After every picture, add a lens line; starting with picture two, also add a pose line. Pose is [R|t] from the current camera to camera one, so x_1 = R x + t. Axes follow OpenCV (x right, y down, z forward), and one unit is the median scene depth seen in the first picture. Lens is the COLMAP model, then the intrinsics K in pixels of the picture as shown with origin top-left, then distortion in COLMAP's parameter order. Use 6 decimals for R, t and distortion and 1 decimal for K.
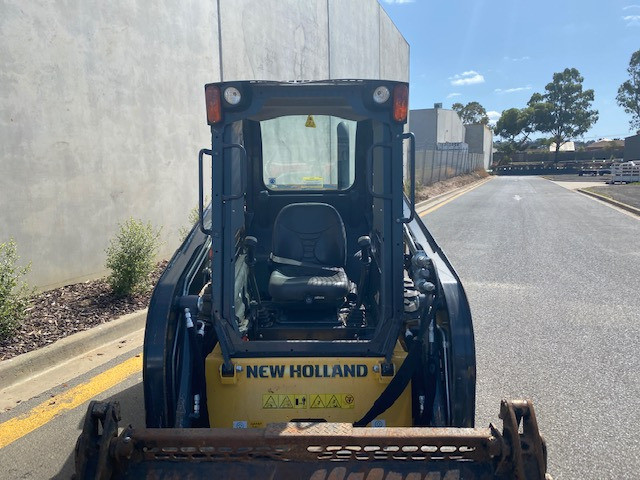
lens RADIAL K [[481.7, 0, 316.3], [0, 481.7, 237.6], [0, 0, 1]] dist [0.051877, -0.060982]
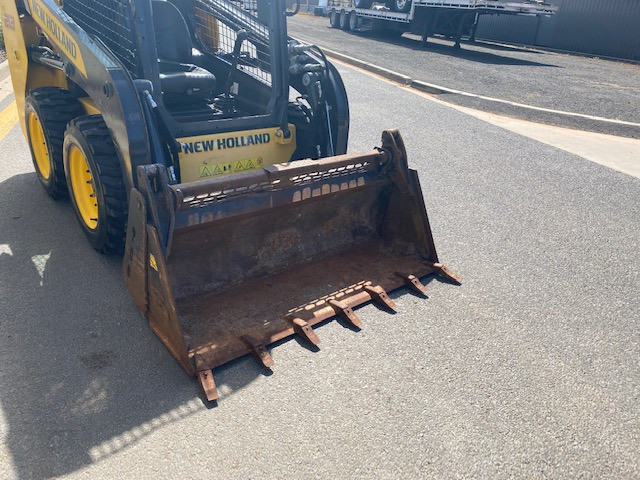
lens RADIAL K [[475.2, 0, 311.5], [0, 475.2, 237.6], [0, 0, 1]] dist [0.047143, -0.048967]
pose [[0.766425, -0.227705, 0.600618, -0.538015], [0.013618, 0.940608, 0.339223, 0.078014], [-0.642189, -0.251810, 0.724007, -0.063195]]
